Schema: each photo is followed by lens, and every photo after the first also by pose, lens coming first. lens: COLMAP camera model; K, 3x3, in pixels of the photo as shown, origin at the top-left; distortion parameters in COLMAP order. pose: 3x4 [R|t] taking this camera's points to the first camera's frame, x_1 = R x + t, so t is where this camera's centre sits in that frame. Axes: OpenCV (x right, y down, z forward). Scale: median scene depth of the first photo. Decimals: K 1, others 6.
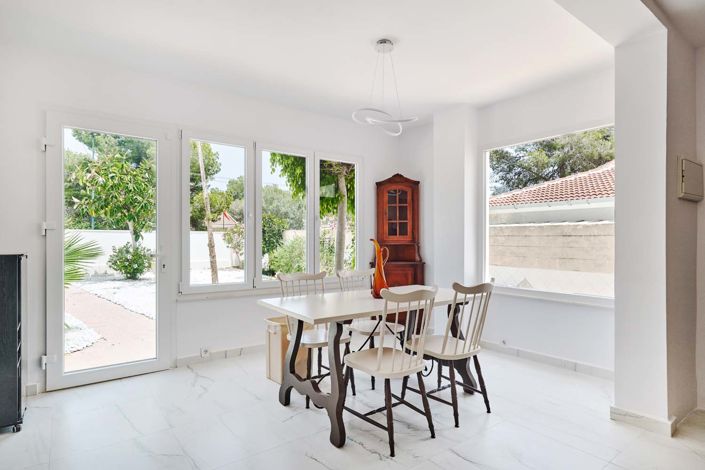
lens RADIAL K [[379.1, 0, 352.8], [0, 379.1, 245.0], [0, 0, 1]] dist [-0.000714, -0.001347]
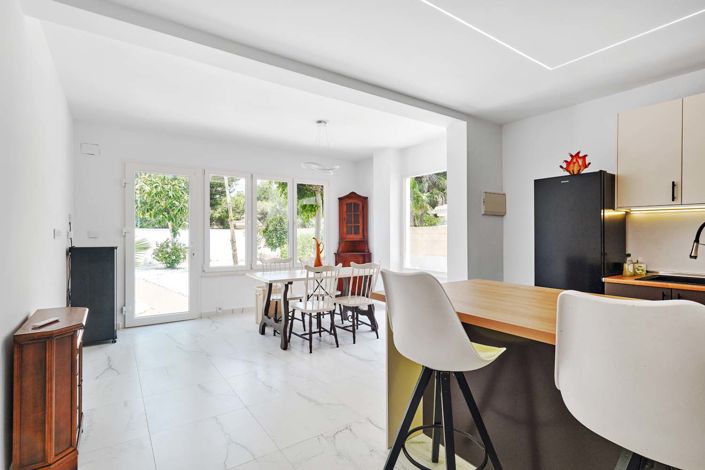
lens RADIAL K [[347.3, 0, 352.5], [0, 347.3, 235.0], [0, 0, 1]] dist [-0.000900, 0.000148]
pose [[0.999132, -0.001685, -0.041621, 0.172774], [0.001054, 0.999885, -0.015155, -0.002433], [0.041642, 0.015098, 0.999019, -0.326512]]
